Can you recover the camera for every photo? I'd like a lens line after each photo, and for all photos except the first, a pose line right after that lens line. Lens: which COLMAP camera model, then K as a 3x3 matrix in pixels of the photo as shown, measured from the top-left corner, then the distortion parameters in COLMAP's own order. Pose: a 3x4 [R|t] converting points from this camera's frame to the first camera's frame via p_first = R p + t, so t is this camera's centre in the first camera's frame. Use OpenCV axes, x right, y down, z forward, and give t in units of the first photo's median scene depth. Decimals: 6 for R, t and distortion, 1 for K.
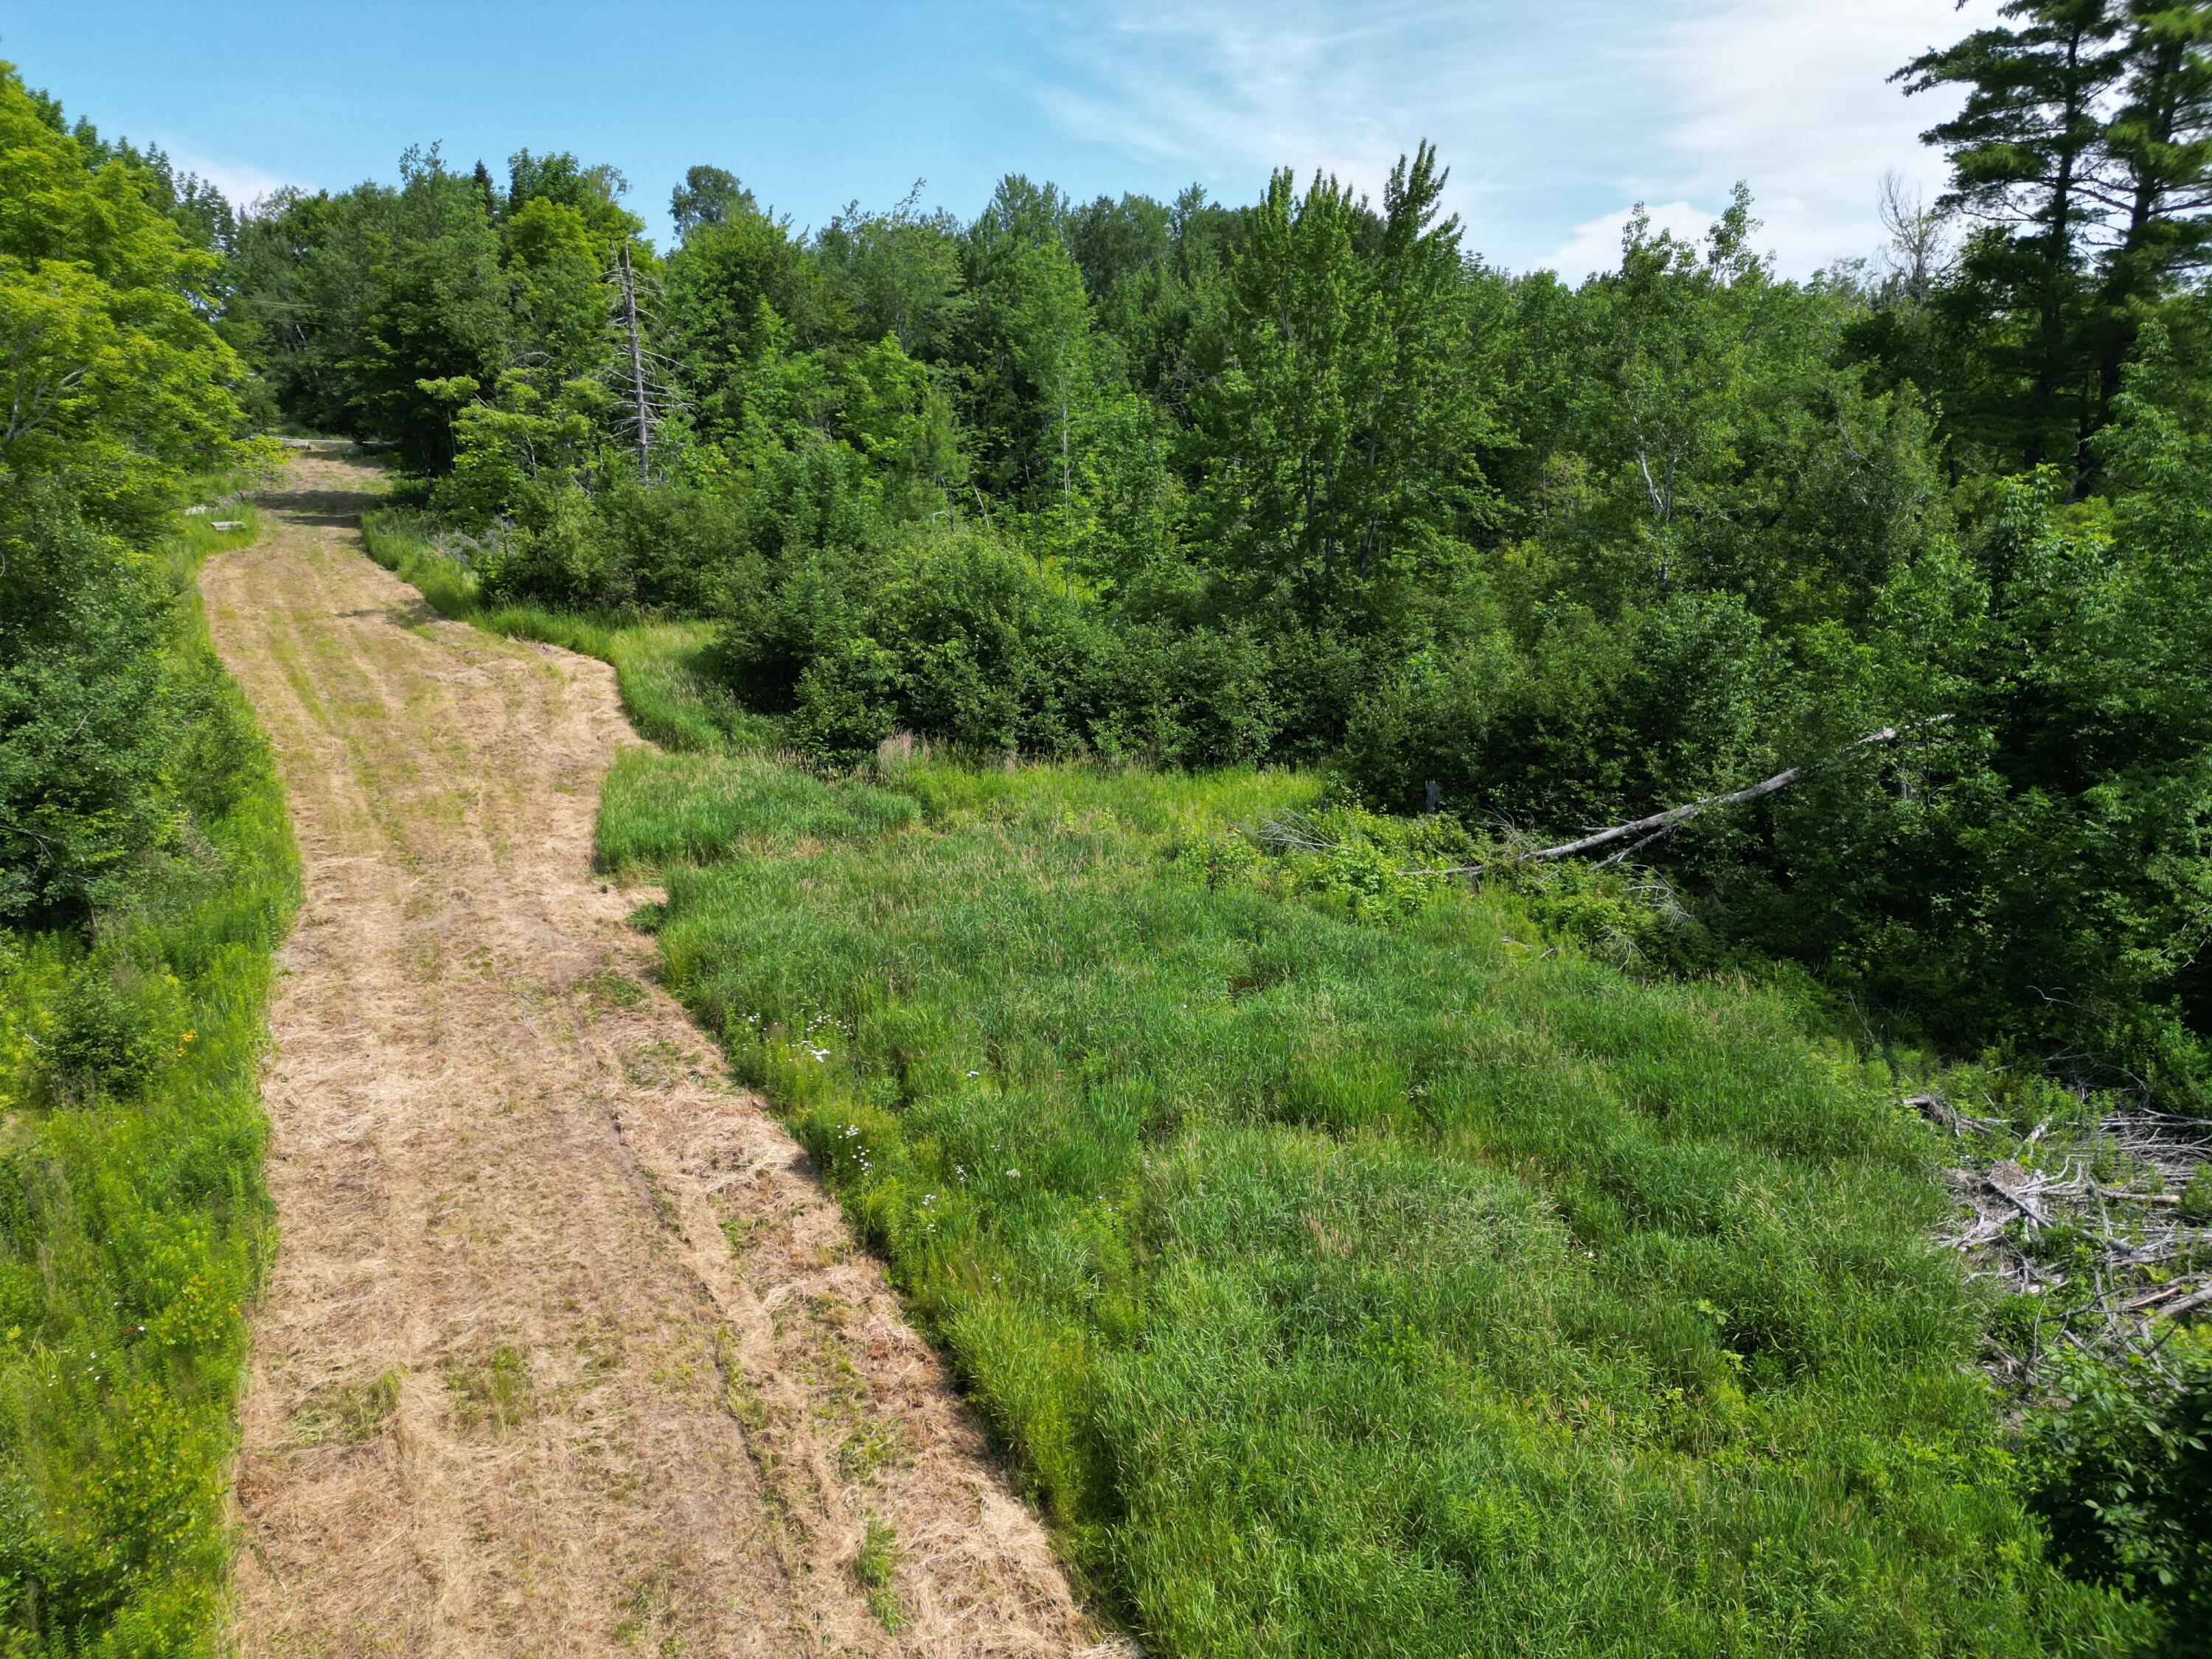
lens RADIAL K [[1535.7, 0, 1099.6], [0, 1535.7, 835.9], [0, 0, 1]] dist [0.050015, -0.002875]
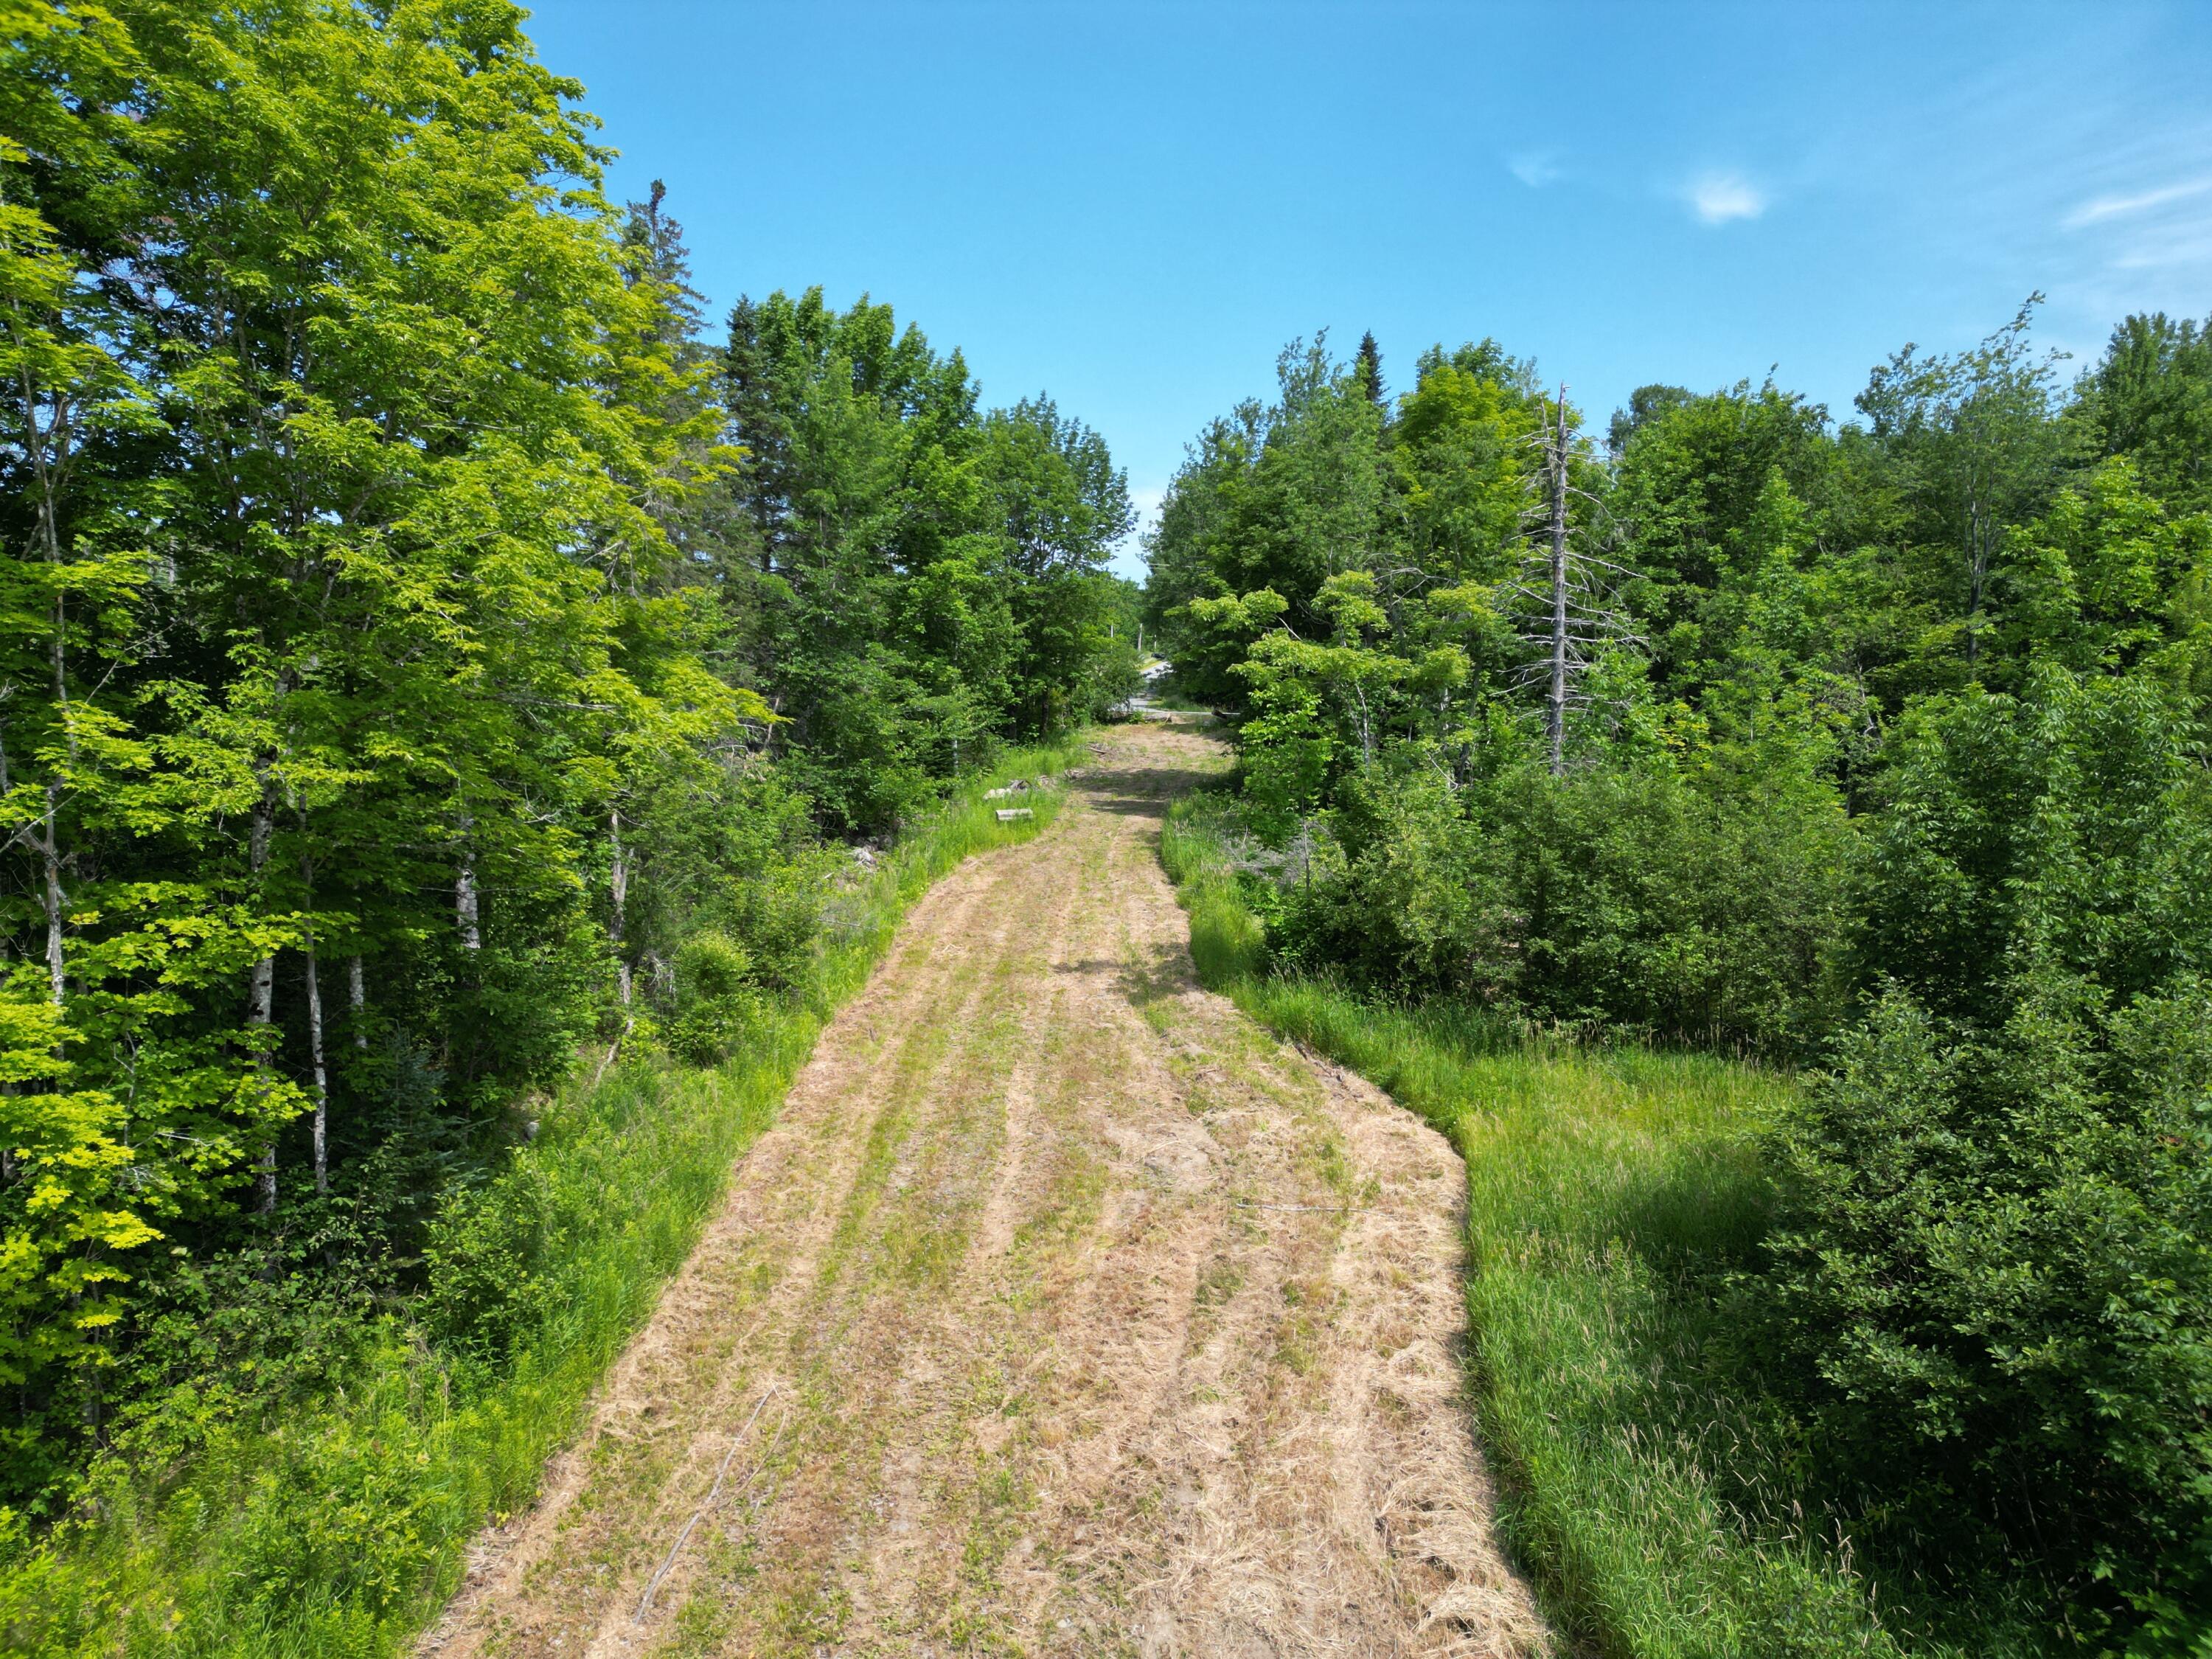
lens RADIAL K [[1535.7, 0, 1093.3], [0, 1535.7, 837.5], [0, 0, 1]] dist [0.050015, -0.002875]
pose [[0.847651, 0.036920, -0.529268, -0.144854], [-0.125188, 0.983326, -0.131902, -0.112299], [0.515573, 0.178065, 0.838139, 0.467152]]
